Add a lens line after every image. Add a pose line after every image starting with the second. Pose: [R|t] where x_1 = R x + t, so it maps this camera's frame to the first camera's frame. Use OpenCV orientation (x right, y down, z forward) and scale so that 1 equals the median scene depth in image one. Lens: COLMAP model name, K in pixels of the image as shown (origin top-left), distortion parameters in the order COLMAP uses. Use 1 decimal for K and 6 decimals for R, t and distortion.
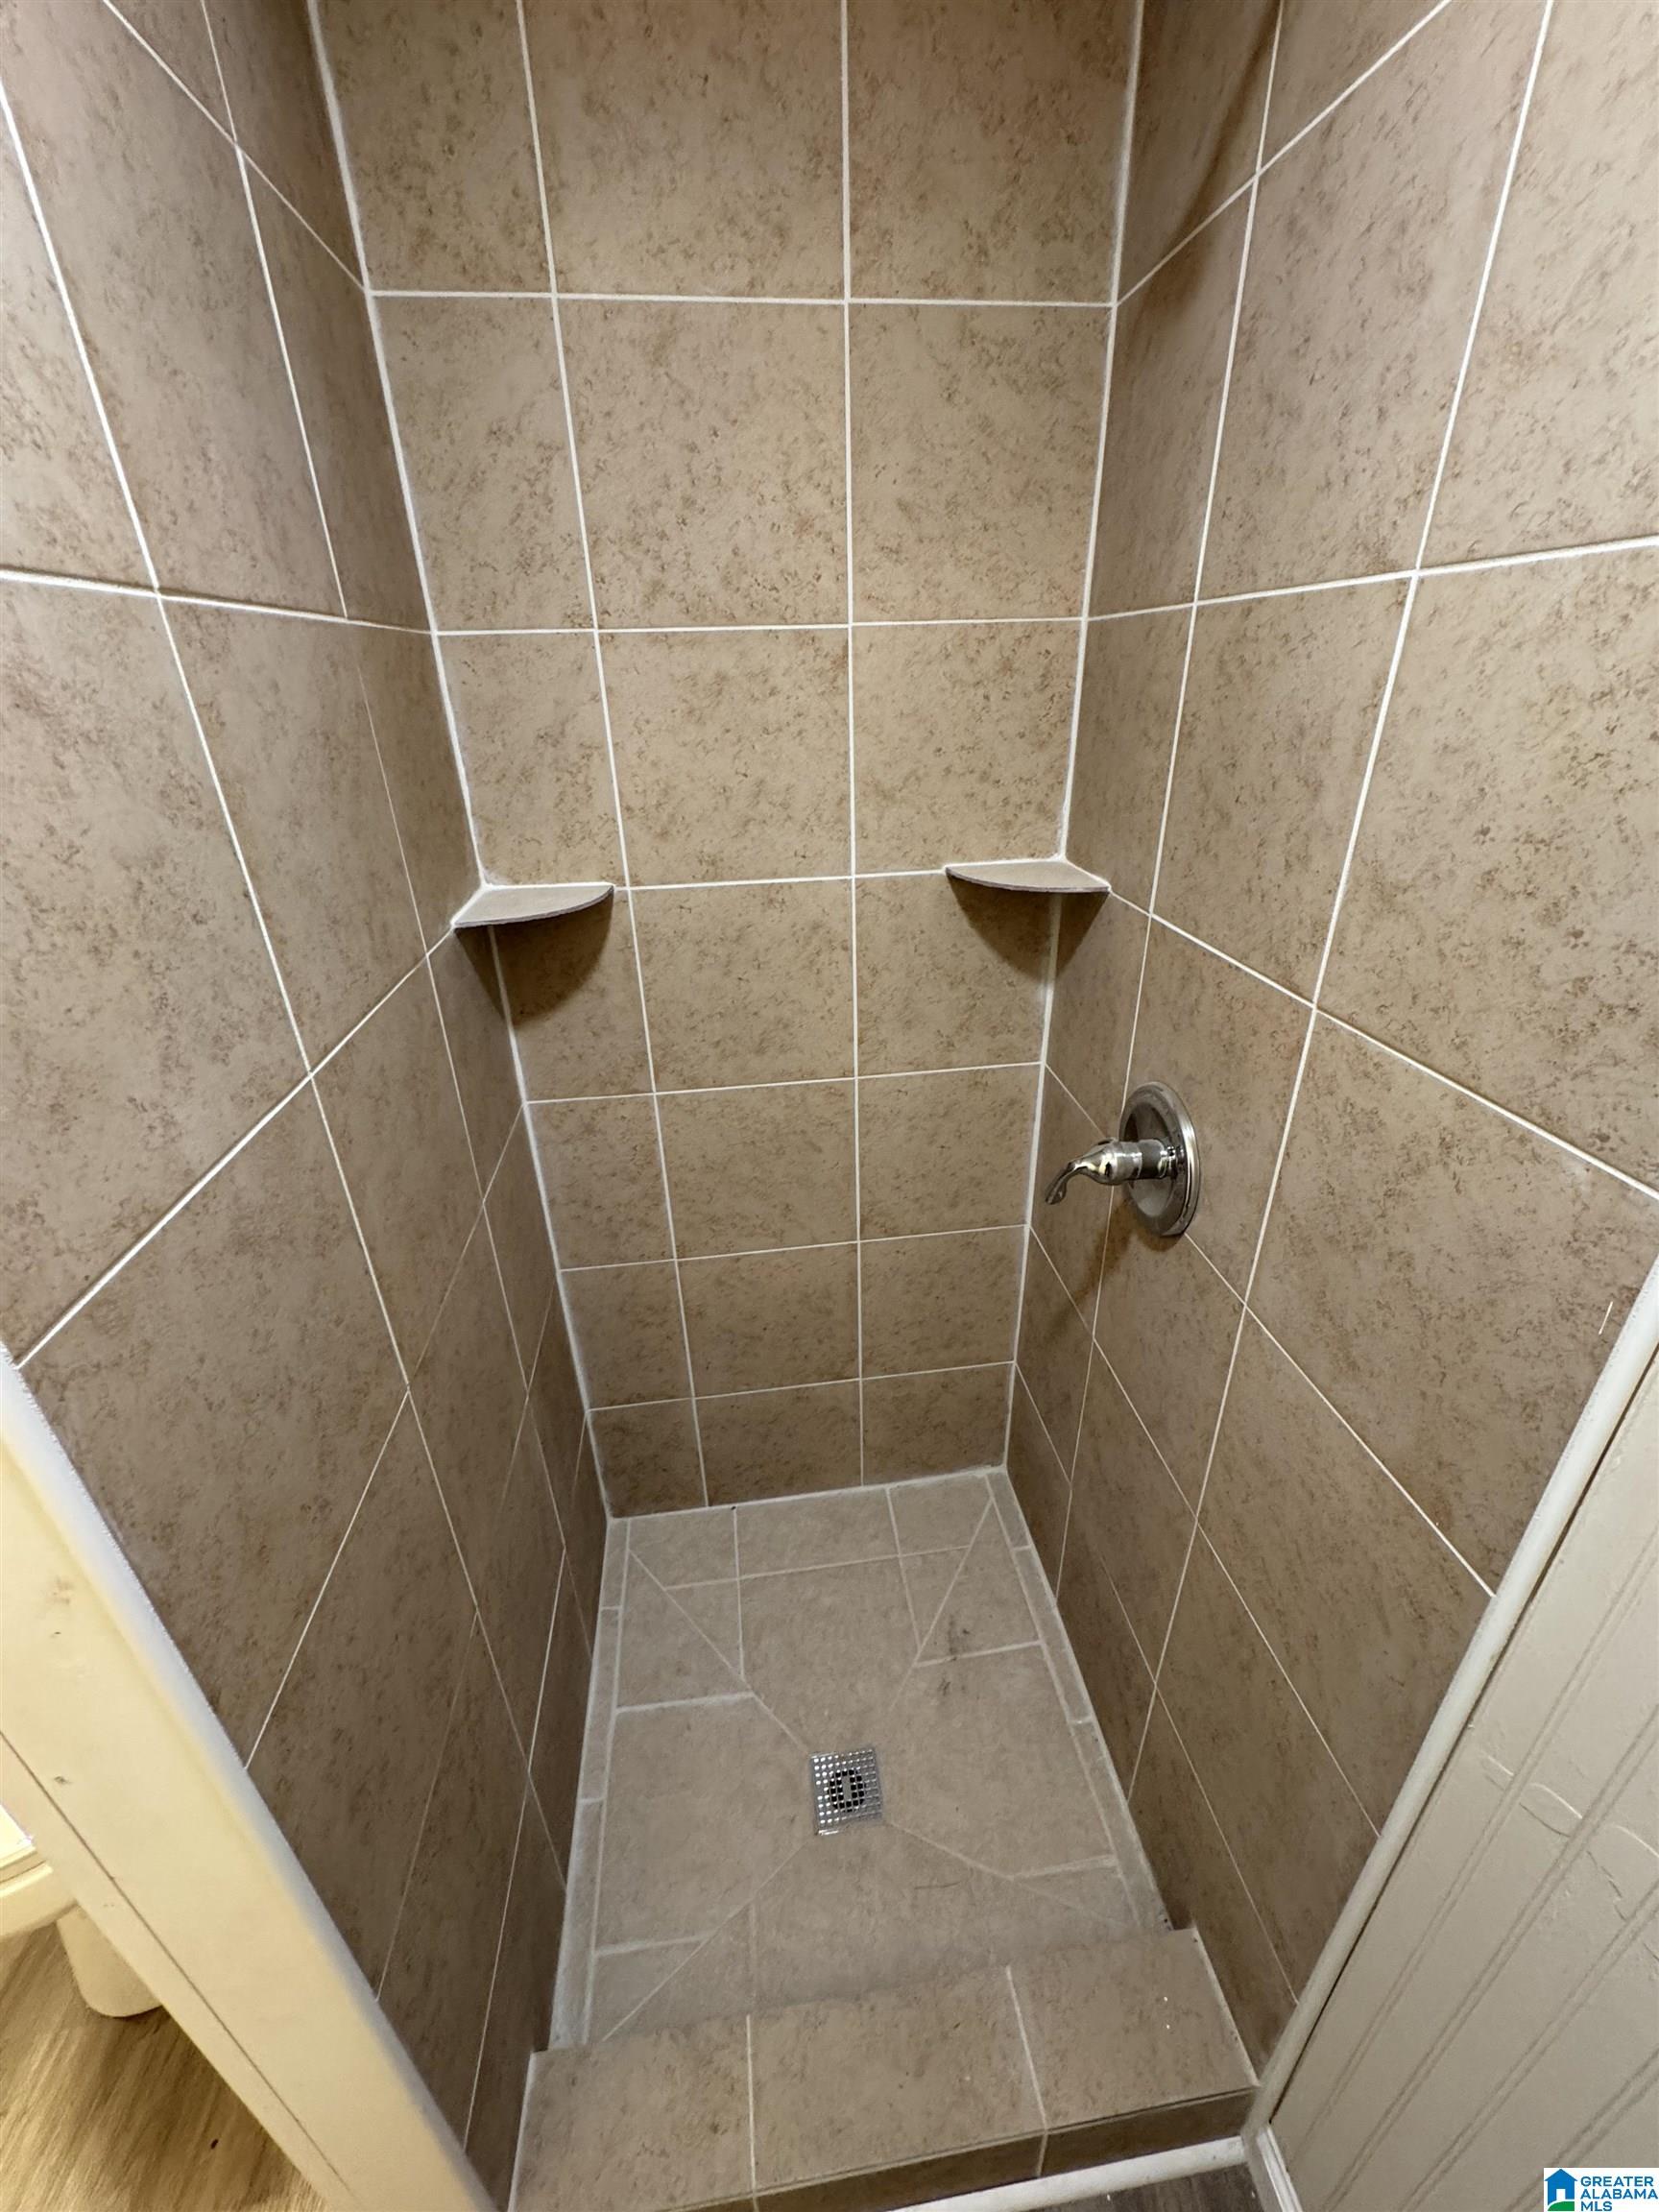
lens RADIAL K [[884.0, 0, 832.0], [0, 884.0, 1105.1], [0, 0, 1]] dist [-0.001523, 0.000178]
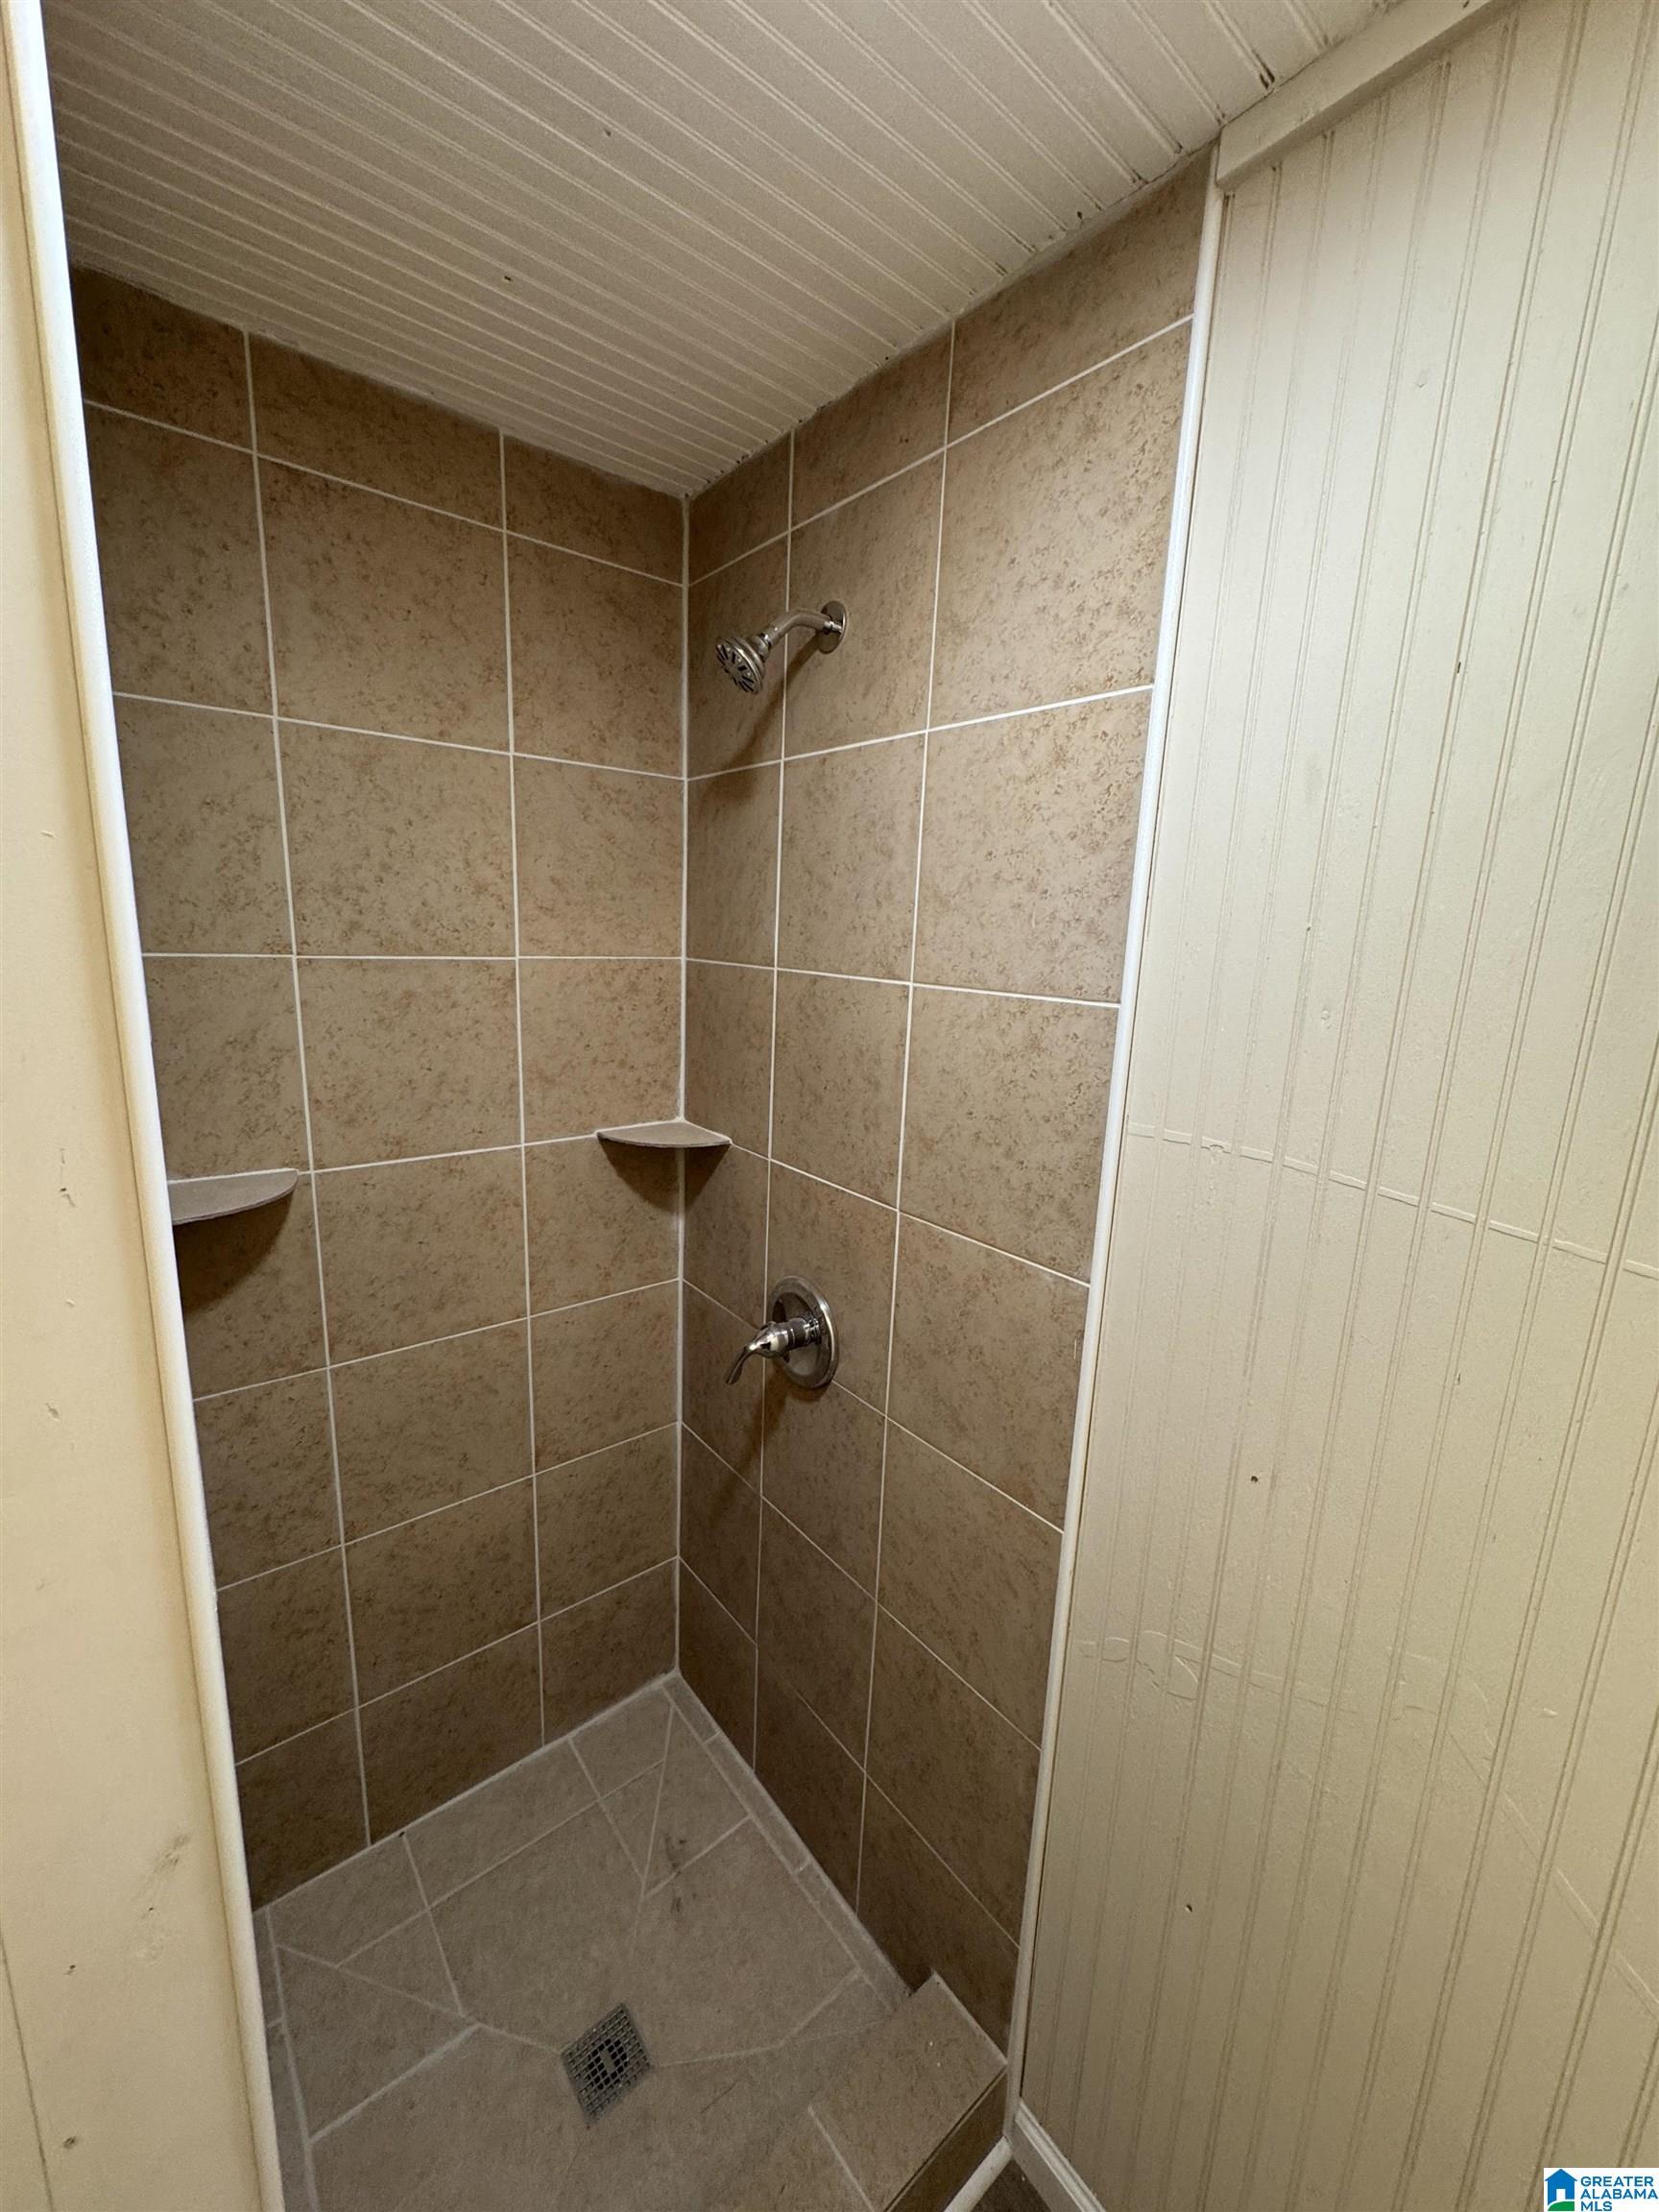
lens RADIAL K [[884.0, 0, 832.0], [0, 884.0, 1105.1], [0, 0, 1]] dist [-0.001523, 0.000178]
pose [[0.848771, -0.049929, 0.526398, -0.281075], [0.180425, 0.963130, -0.199566, 0.004138], [-0.497025, 0.264361, 0.826486, -0.239907]]
